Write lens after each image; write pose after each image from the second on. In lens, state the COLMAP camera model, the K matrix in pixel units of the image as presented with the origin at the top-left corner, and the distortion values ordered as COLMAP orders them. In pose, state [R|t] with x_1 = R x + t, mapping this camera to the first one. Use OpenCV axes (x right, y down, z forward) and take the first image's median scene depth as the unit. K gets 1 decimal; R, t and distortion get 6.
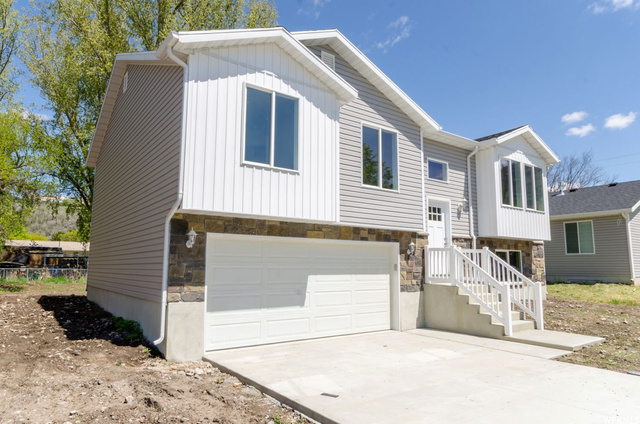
lens RADIAL K [[418.5, 0, 320.0], [0, 418.5, 212.0], [0, 0, 1]] dist [0.001657, 0.000685]
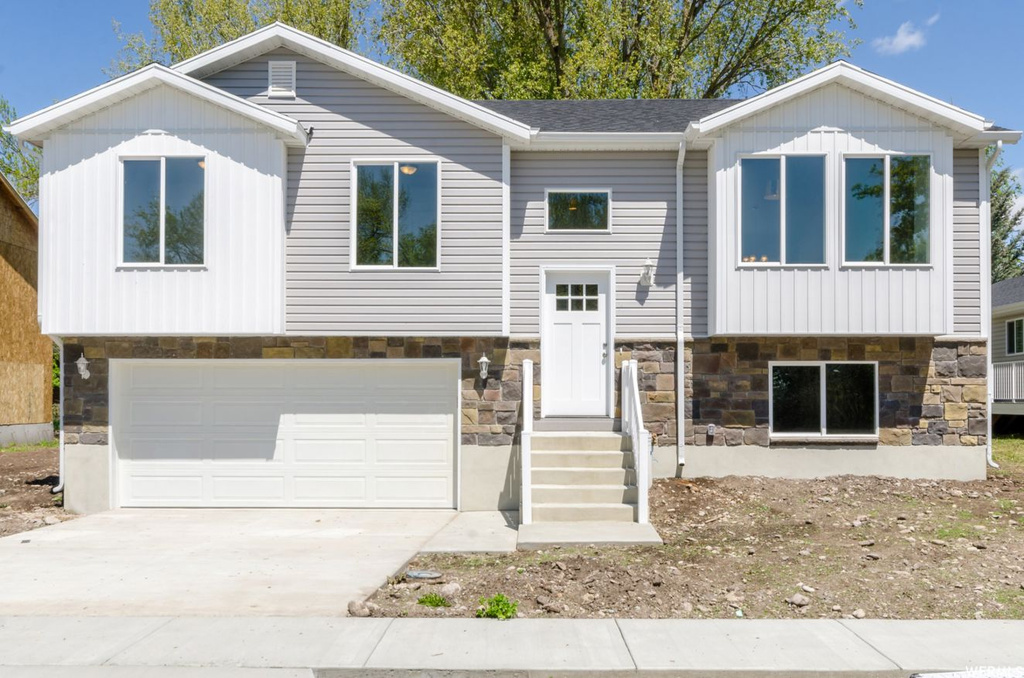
lens RADIAL K [[942.6, 0, 510.9], [0, 942.6, 390.7], [0, 0, 1]] dist [-0.006430, -0.006143]
pose [[0.795640, -0.015185, -0.605580, 1.022683], [0.081570, 0.993267, 0.082263, 0.018198], [0.600253, -0.114849, 0.791521, 0.034865]]
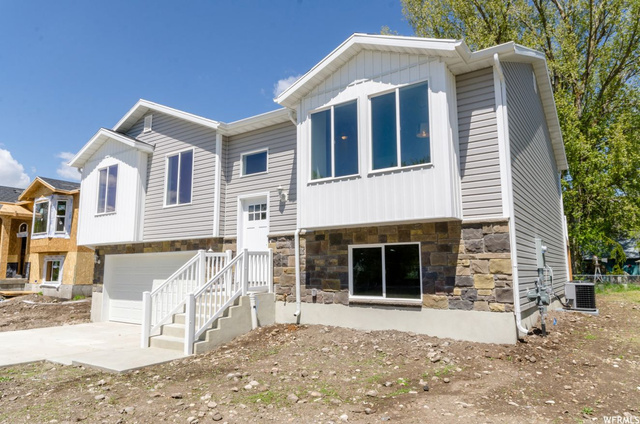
lens RADIAL K [[414.5, 0, 320.0], [0, 414.5, 212.0], [0, 0, 1]] dist [-0.002531, -0.000530]
pose [[0.325085, -0.143510, -0.934732, 1.278518], [0.124150, 0.986340, -0.108257, 0.129253], [0.937500, -0.080854, 0.338461, 0.939275]]
